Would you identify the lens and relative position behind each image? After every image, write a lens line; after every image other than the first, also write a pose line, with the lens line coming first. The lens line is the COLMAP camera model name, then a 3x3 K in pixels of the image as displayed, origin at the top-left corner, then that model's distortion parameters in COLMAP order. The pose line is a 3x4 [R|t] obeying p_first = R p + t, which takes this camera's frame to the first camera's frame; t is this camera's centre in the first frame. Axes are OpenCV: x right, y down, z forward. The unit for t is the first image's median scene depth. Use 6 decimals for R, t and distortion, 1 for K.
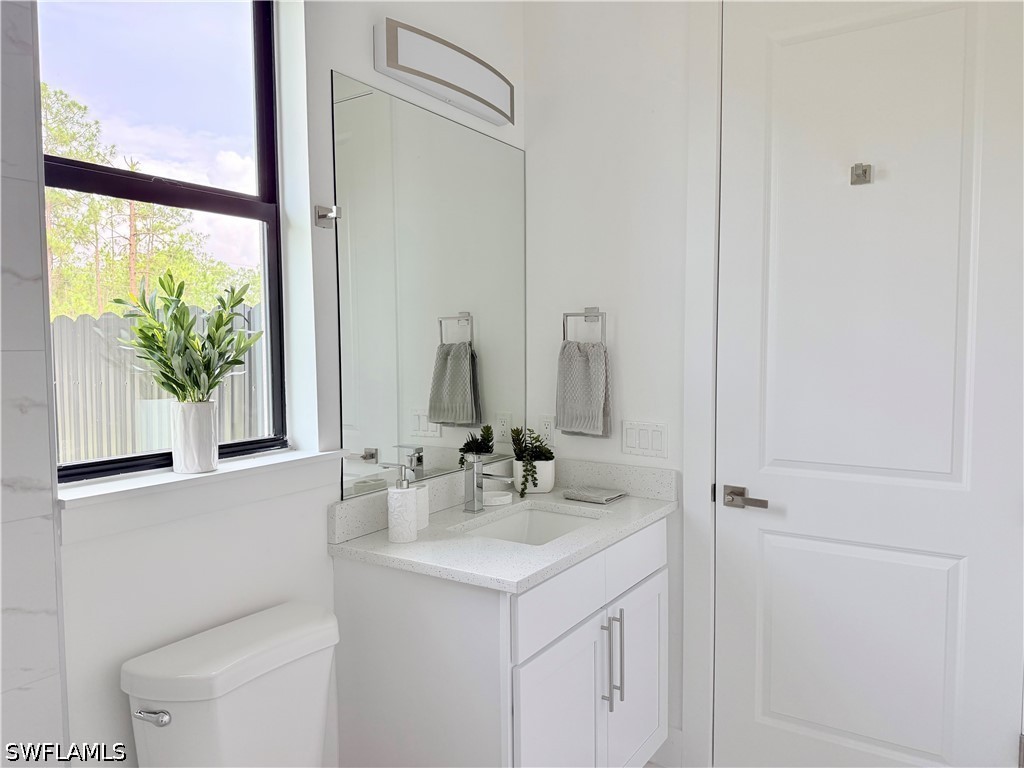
lens RADIAL K [[709.9, 0, 512.1], [0, 709.9, 385.9], [0, 0, 1]] dist [0.006779, -0.000016]
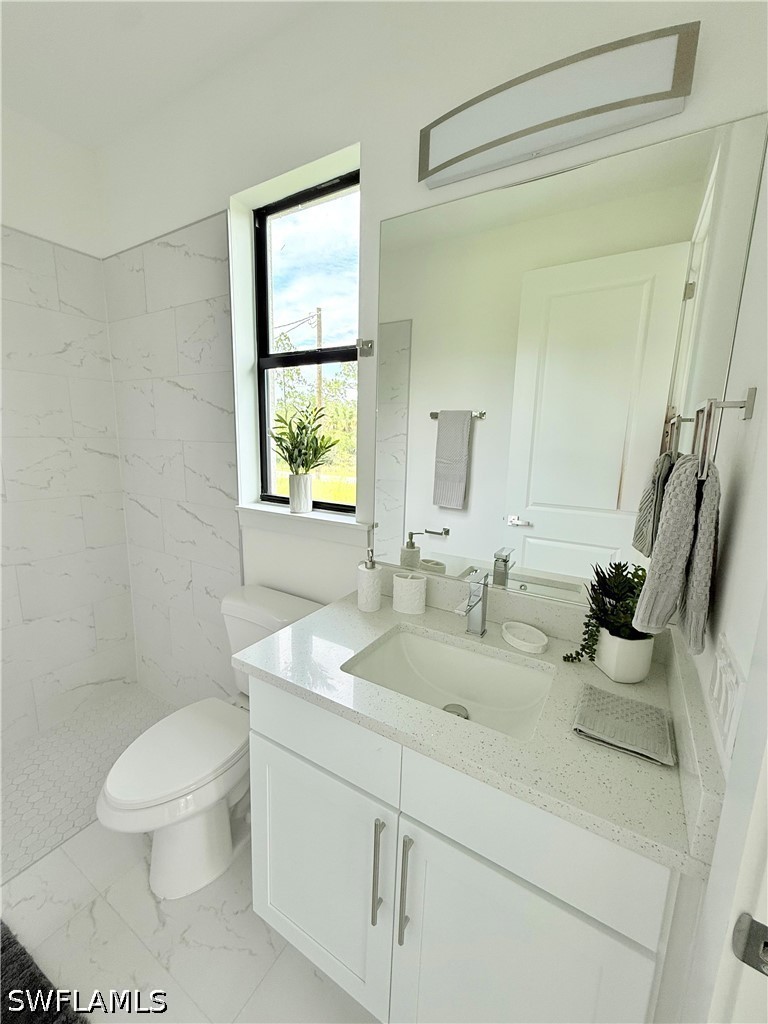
lens RADIAL K [[410.6, 0, 384.5], [0, 410.6, 511.2], [0, 0, 1]] dist [0.002895, -0.000906]
pose [[0.042926, 0.177101, -0.983256, 0.503625], [-0.091474, 0.980726, 0.172652, -0.071210], [0.994882, 0.082531, 0.058299, 0.946312]]
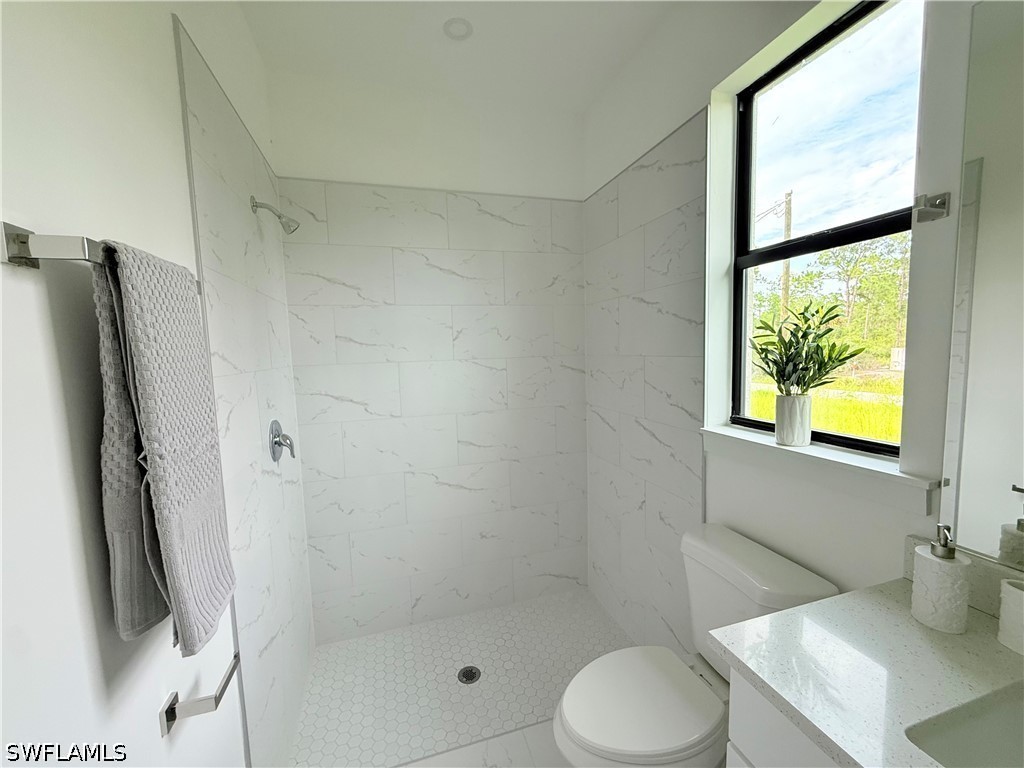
lens RADIAL K [[410.6, 0, 511.1], [0, 410.6, 383.9], [0, 0, 1]] dist [0.002895, -0.000906]
pose [[-0.635376, 0.086421, -0.767352, 0.427538], [-0.021119, 0.991401, 0.129141, -0.075291], [0.771914, 0.098259, -0.628087, 0.877778]]
